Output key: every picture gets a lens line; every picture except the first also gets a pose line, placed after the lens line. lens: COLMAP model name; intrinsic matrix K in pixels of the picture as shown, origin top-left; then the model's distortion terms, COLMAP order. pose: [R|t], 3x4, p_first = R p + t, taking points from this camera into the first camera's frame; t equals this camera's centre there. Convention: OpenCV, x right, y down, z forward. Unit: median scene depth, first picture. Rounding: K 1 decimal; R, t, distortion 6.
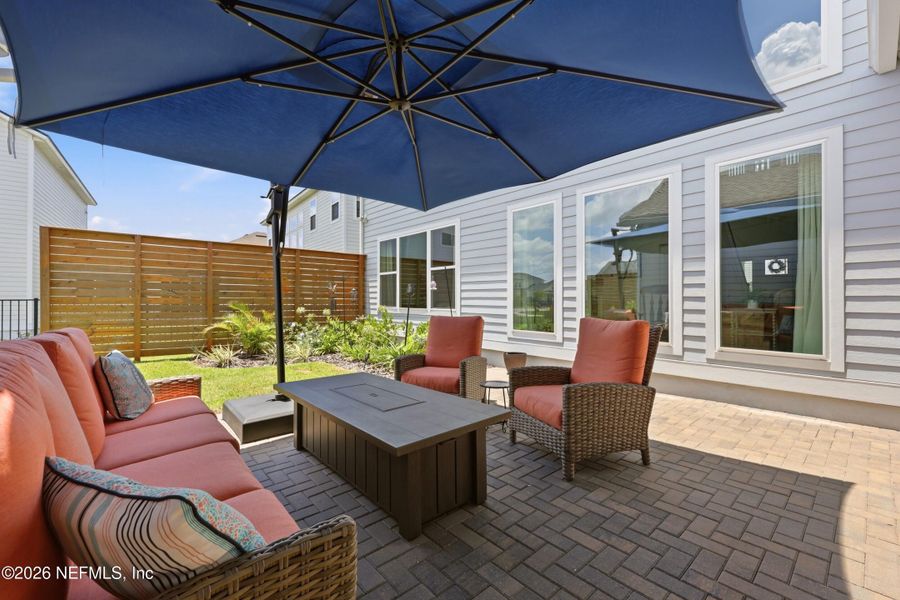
lens RADIAL K [[364.1, 0, 450.3], [0, 364.1, 299.2], [0, 0, 1]] dist [-0.000924, 0.000111]
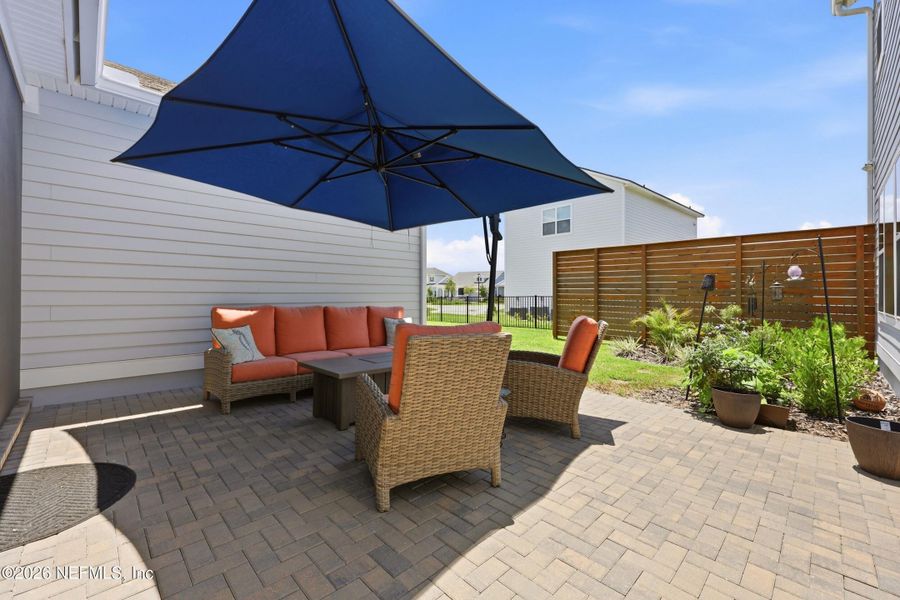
lens RADIAL K [[364.1, 0, 450.3], [0, 364.1, 296.4], [0, 0, 1]] dist [-0.000924, 0.000111]
pose [[0.078495, 0.002872, -0.996910, 0.411588], [-0.006767, 0.999974, 0.002348, 0.001426], [0.996892, 0.006562, 0.078512, 0.340721]]
